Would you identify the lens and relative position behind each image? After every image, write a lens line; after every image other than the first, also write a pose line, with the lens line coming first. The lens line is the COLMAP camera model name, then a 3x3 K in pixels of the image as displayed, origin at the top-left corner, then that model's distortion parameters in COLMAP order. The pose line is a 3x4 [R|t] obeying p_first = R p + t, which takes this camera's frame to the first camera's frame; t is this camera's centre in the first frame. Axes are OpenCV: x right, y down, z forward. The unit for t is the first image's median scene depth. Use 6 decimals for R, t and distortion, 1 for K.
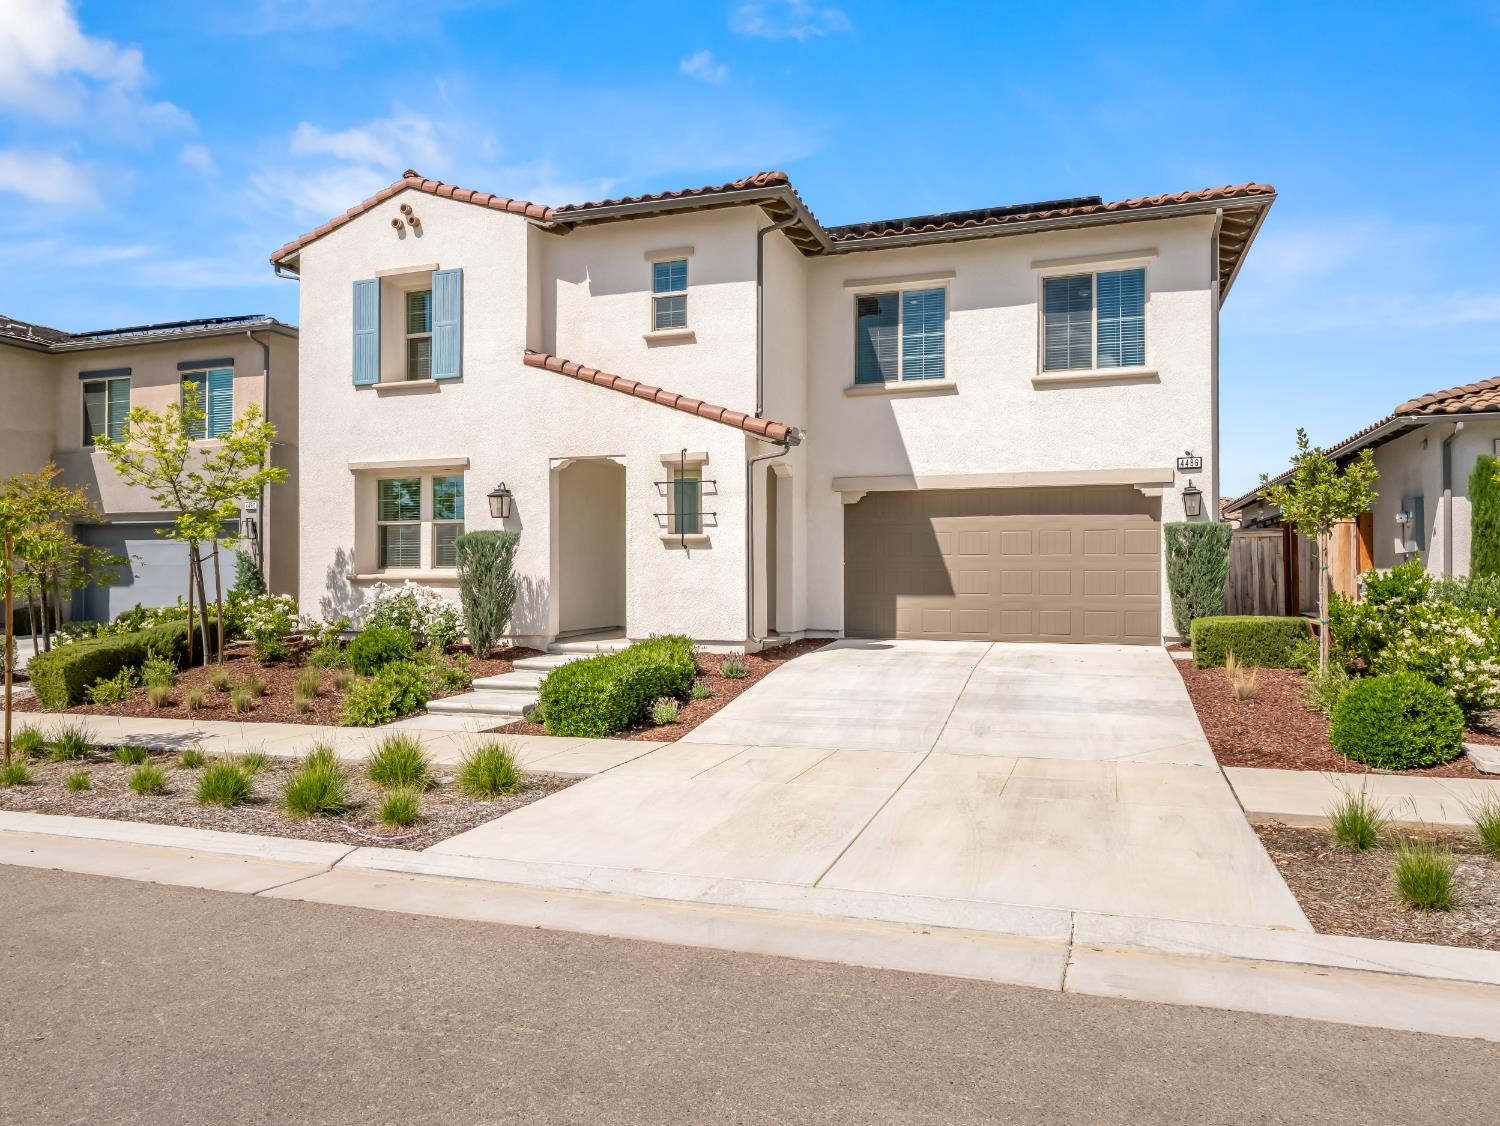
lens RADIAL K [[959.4, 0, 679.9], [0, 959.4, 555.6], [0, 0, 1]] dist [-0.000473, -0.001647]
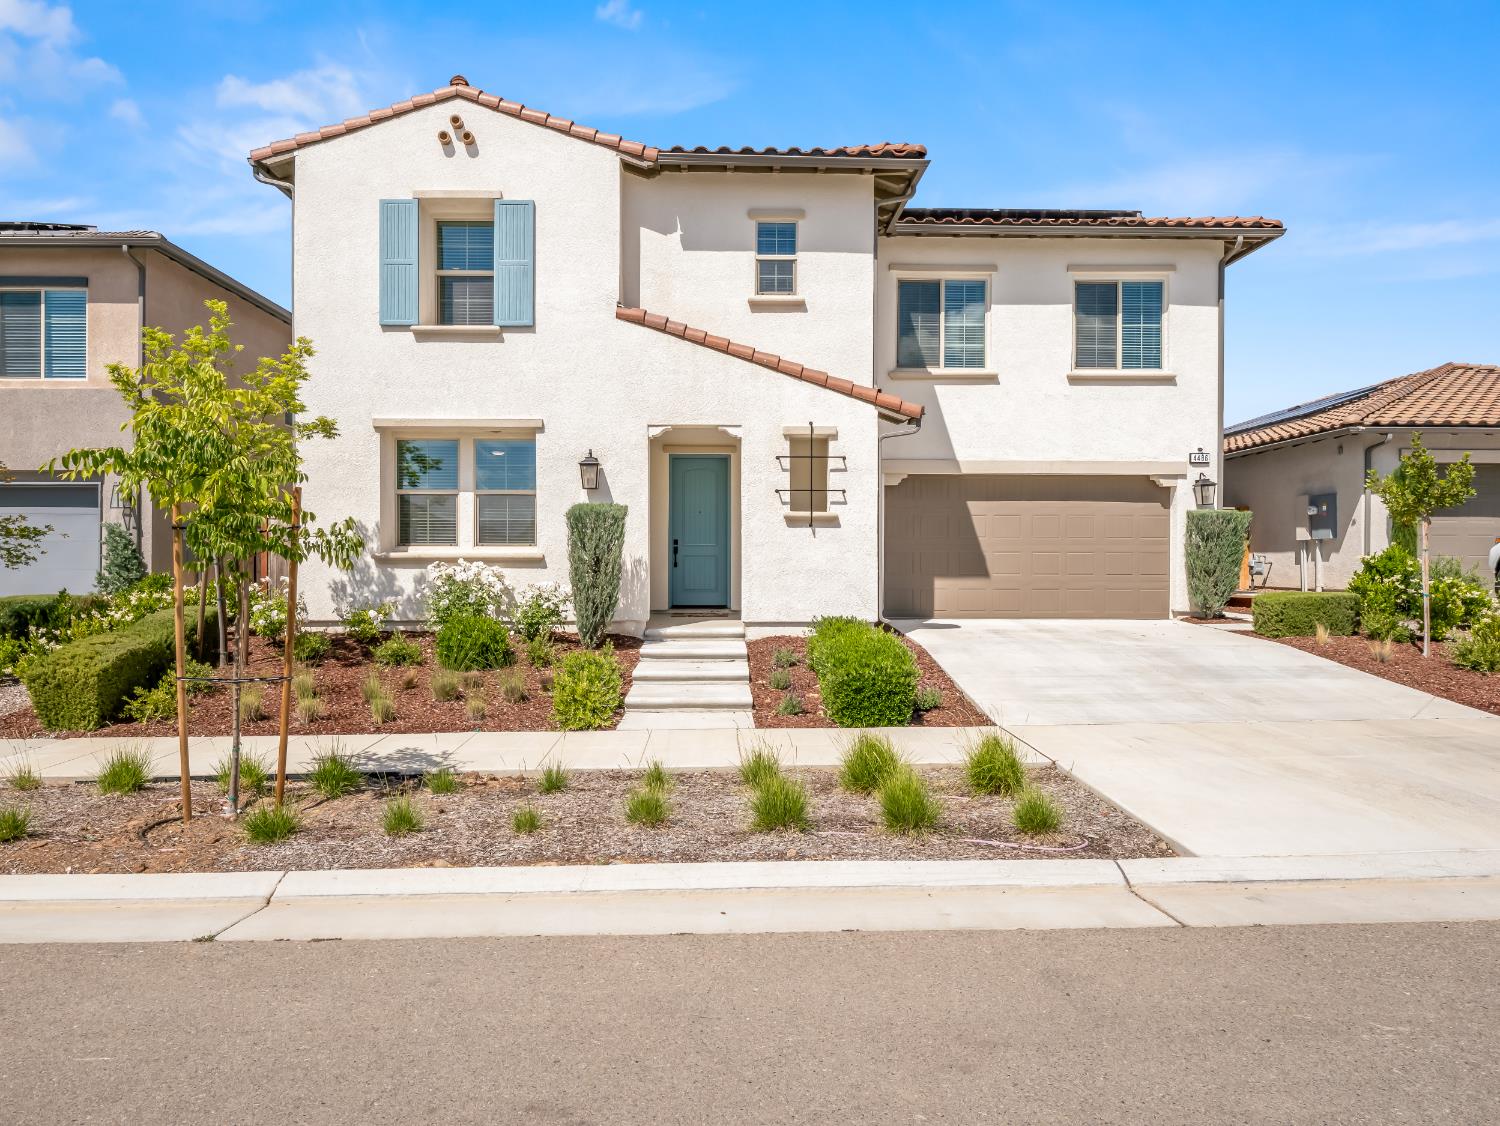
lens RADIAL K [[959.4, 0, 749.8], [0, 959.4, 558.2], [0, 0, 1]] dist [-0.000473, -0.001647]
pose [[0.939151, 0.003878, 0.343481, -0.340474], [-0.010281, 0.999806, 0.016822, 0.007480], [-0.343349, -0.019330, 0.939009, 0.111091]]
